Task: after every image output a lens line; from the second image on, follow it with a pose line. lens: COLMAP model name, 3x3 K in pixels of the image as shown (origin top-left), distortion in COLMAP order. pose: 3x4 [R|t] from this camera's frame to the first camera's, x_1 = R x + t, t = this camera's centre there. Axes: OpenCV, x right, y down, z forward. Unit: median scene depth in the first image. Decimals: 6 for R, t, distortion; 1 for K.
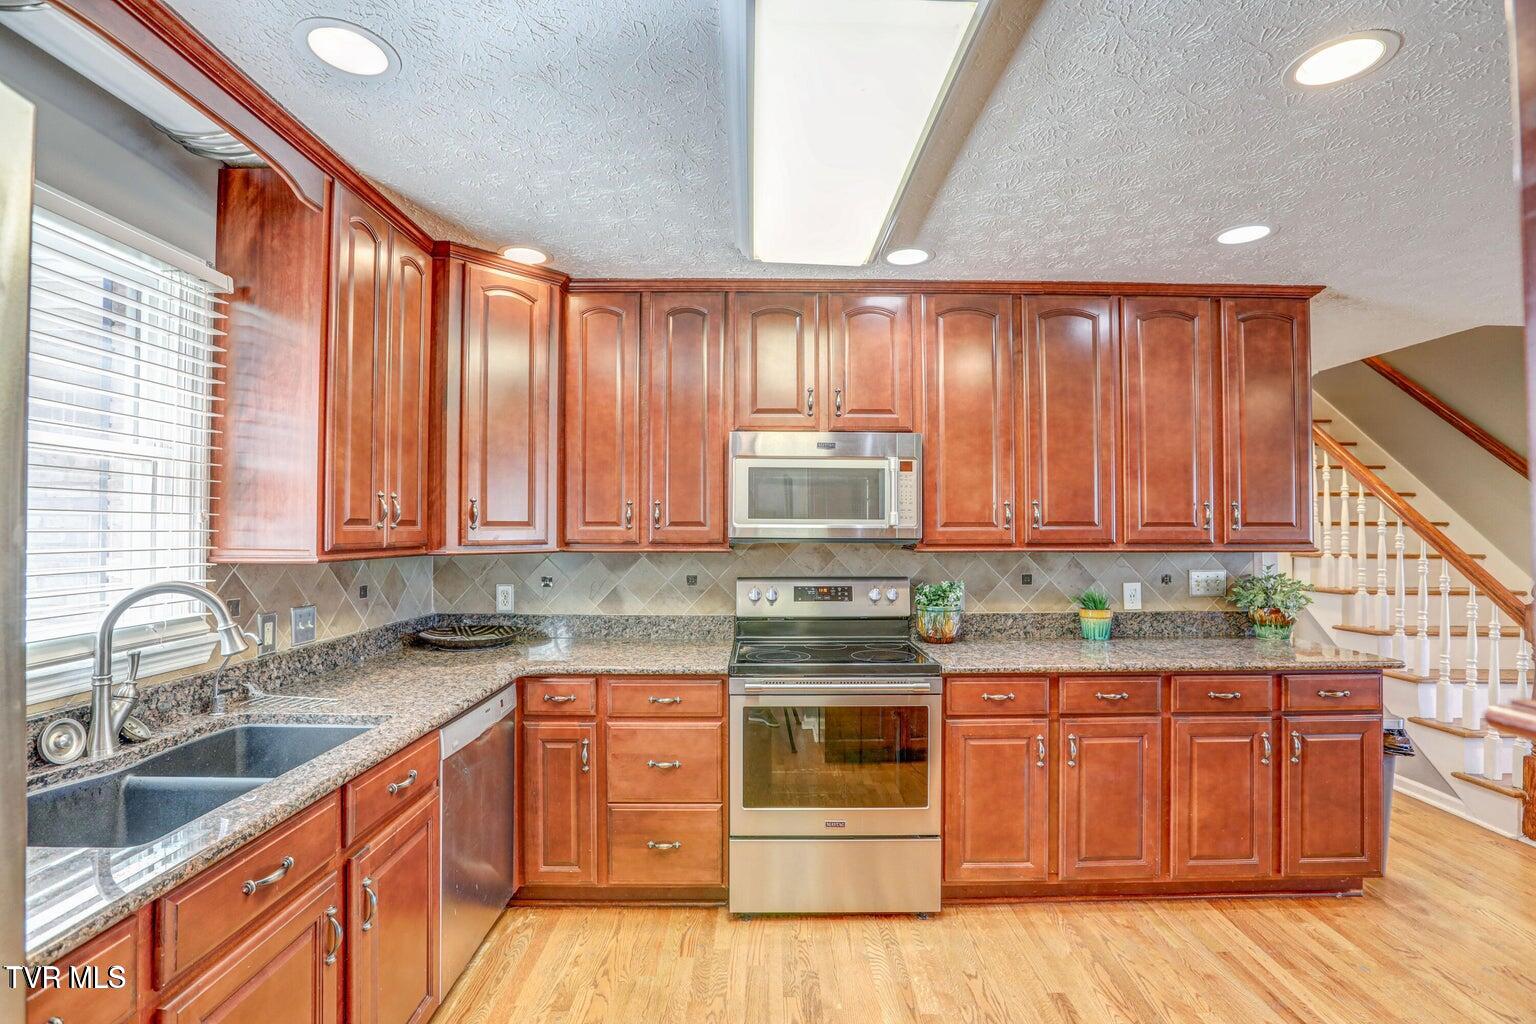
lens RADIAL K [[698.2, 0, 766.8], [0, 698.2, 516.5], [0, 0, 1]] dist [-0.026632, 0.005050]
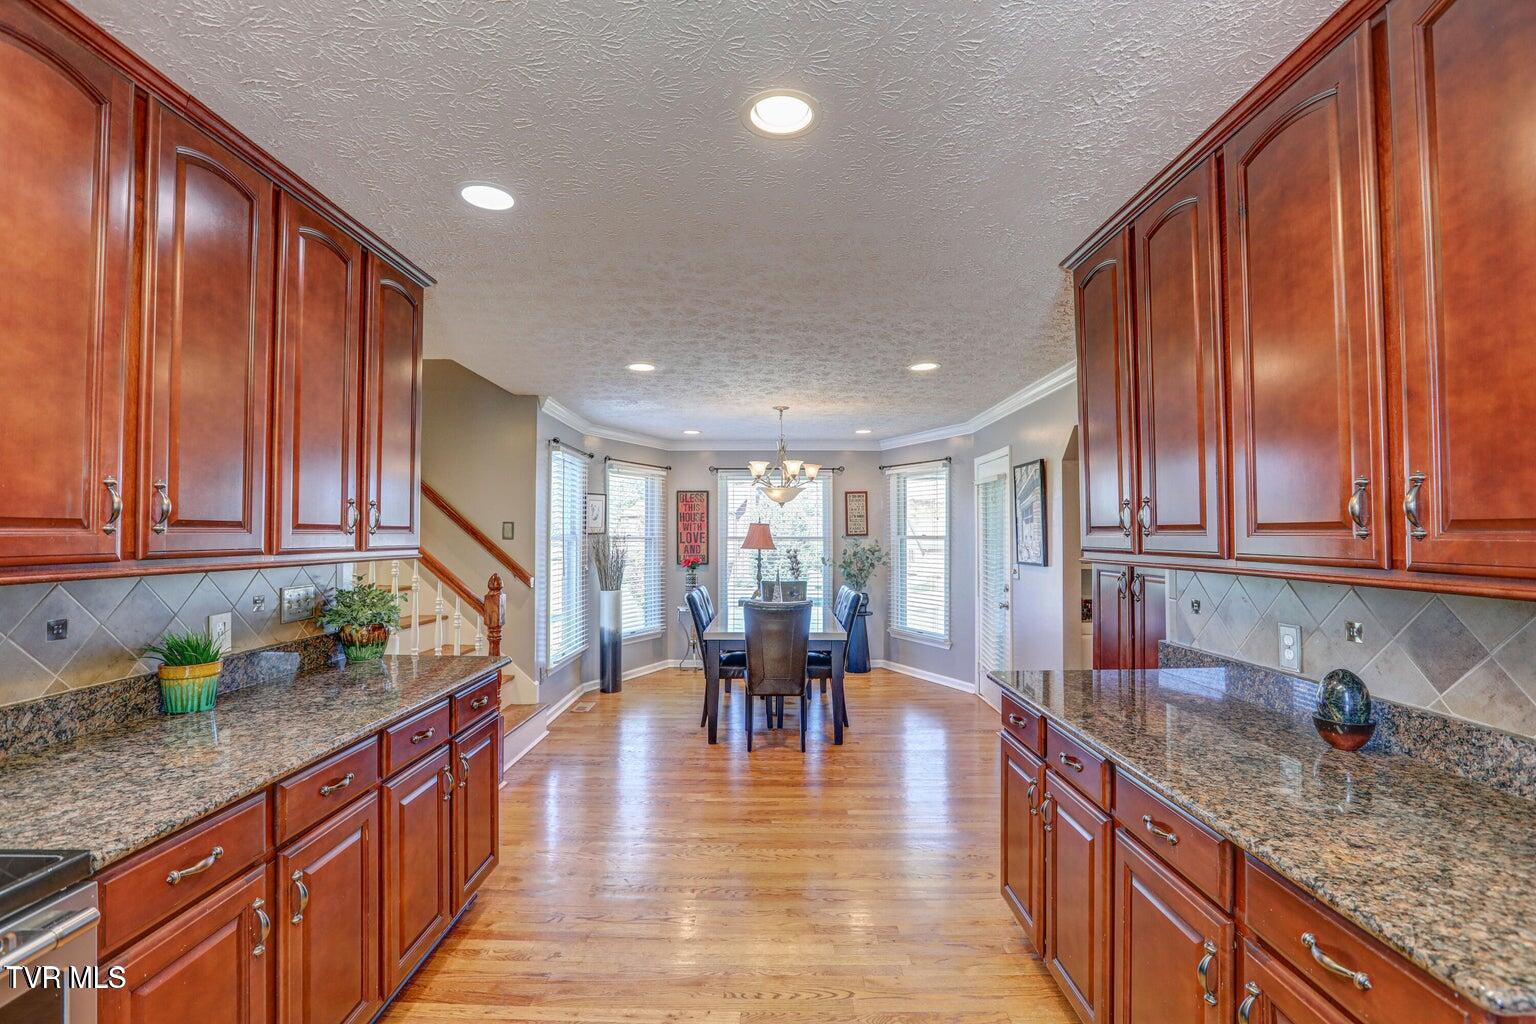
lens RADIAL K [[698.2, 0, 763.1], [0, 698.2, 520.5], [0, 0, 1]] dist [-0.026632, 0.005050]
pose [[0.009928, 0.018818, 0.999774, -0.144956], [-0.021738, 0.999591, -0.018599, 0.007605], [-0.999714, -0.021549, 0.010333, 0.519157]]
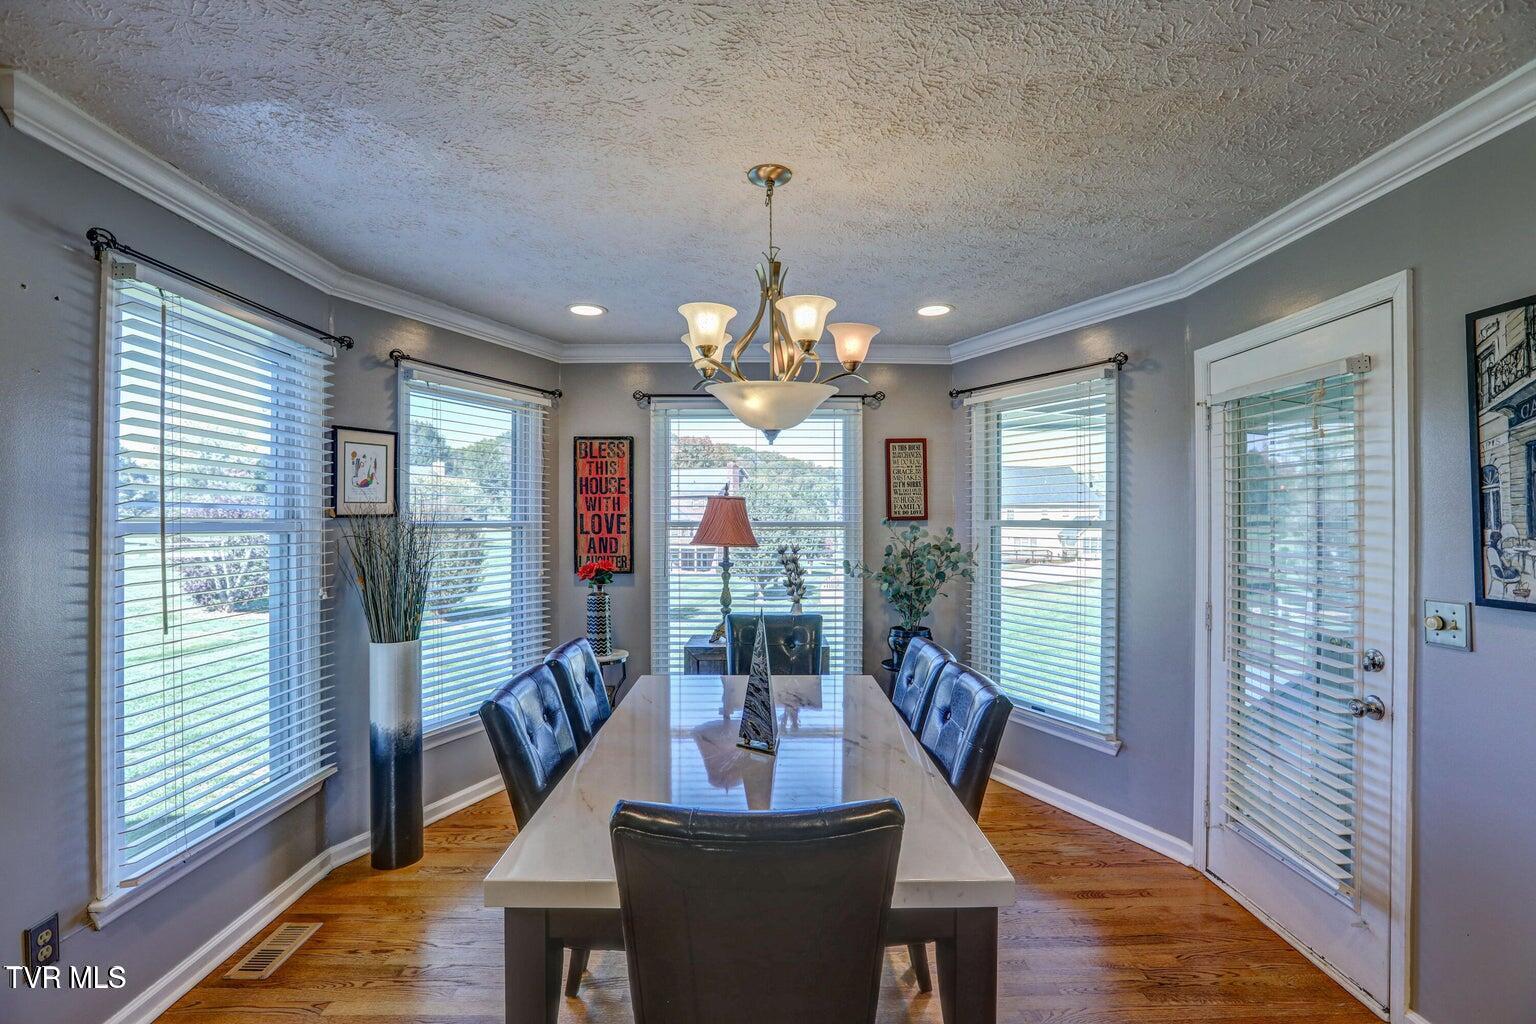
lens RADIAL K [[698.2, 0, 771.1], [0, 698.2, 513.6], [0, 0, 1]] dist [-0.026632, 0.005050]
pose [[-0.025804, 0.004453, 0.999657, 1.045637], [-0.021830, 0.999749, -0.005017, 0.007926], [-0.999429, -0.021952, -0.025700, 0.506411]]
